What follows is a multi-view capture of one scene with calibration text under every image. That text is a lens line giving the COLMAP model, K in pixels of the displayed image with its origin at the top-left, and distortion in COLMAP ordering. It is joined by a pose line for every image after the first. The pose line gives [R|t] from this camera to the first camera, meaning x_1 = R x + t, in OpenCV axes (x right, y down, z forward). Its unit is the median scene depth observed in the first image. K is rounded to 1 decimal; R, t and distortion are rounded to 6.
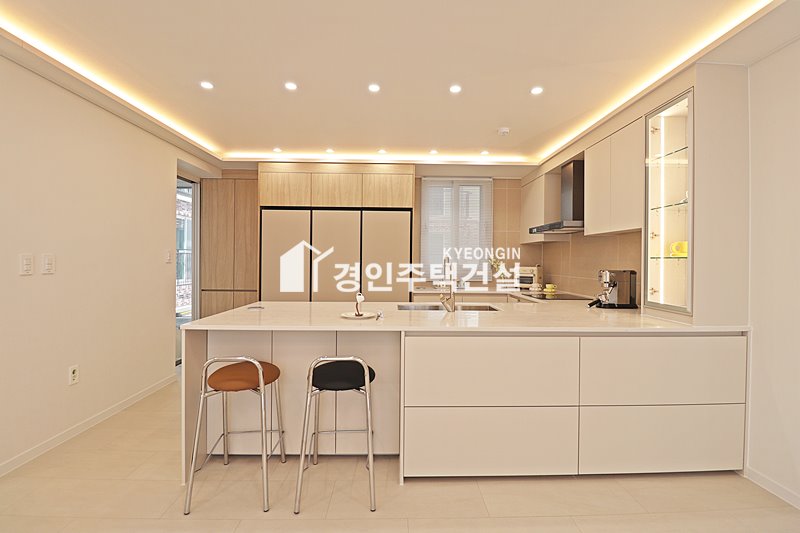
lens RADIAL K [[371.7, 0, 401.7], [0, 371.7, 262.1], [0, 0, 1]] dist [-0.021156, -0.000746]
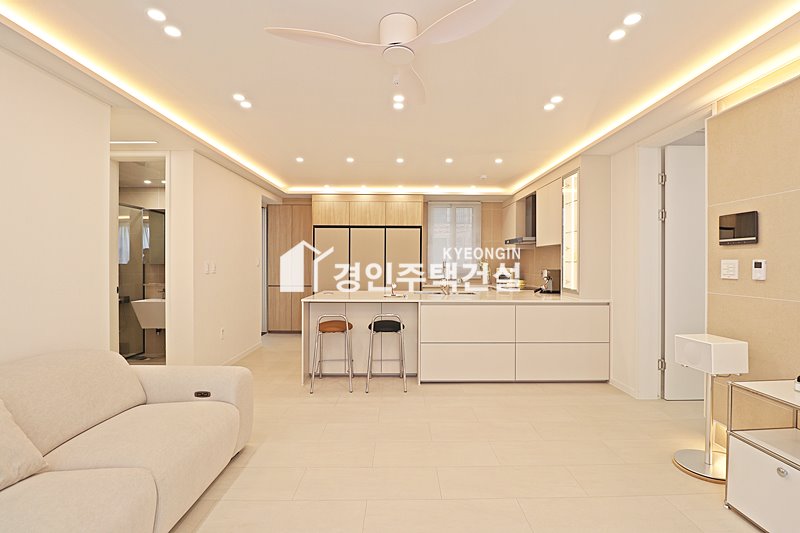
lens RADIAL K [[371.7, 0, 398.5], [0, 371.7, 263.4], [0, 0, 1]] dist [-0.021156, -0.000746]
pose [[0.999745, -0.004823, -0.022046, -0.032194], [0.004795, 0.999988, -0.001292, -0.003767], [0.022052, 0.001186, 0.999756, -0.460828]]
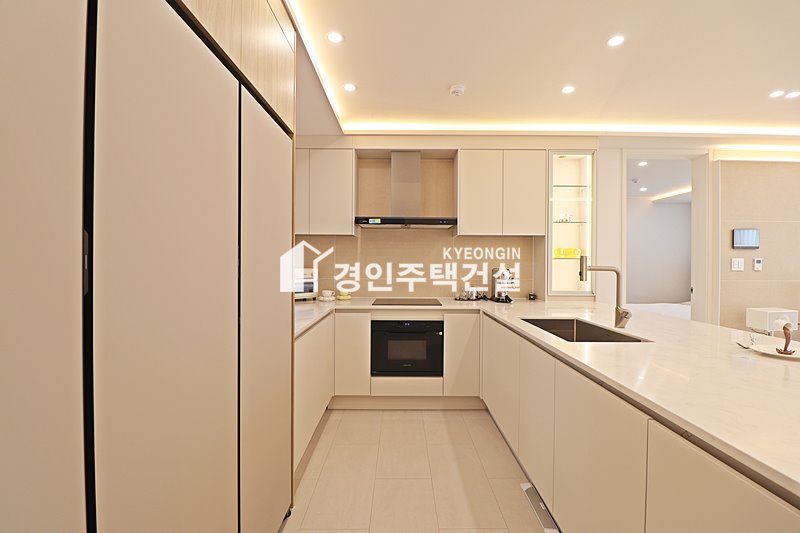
lens RADIAL K [[371.7, 0, 399.3], [0, 371.7, 268.6], [0, 0, 1]] dist [-0.021156, -0.000746]
pose [[0.012118, -0.011503, 0.999860, -0.434920], [0.001822, 0.999932, 0.011481, 0.006085], [-0.999925, 0.001683, 0.012138, 0.974253]]
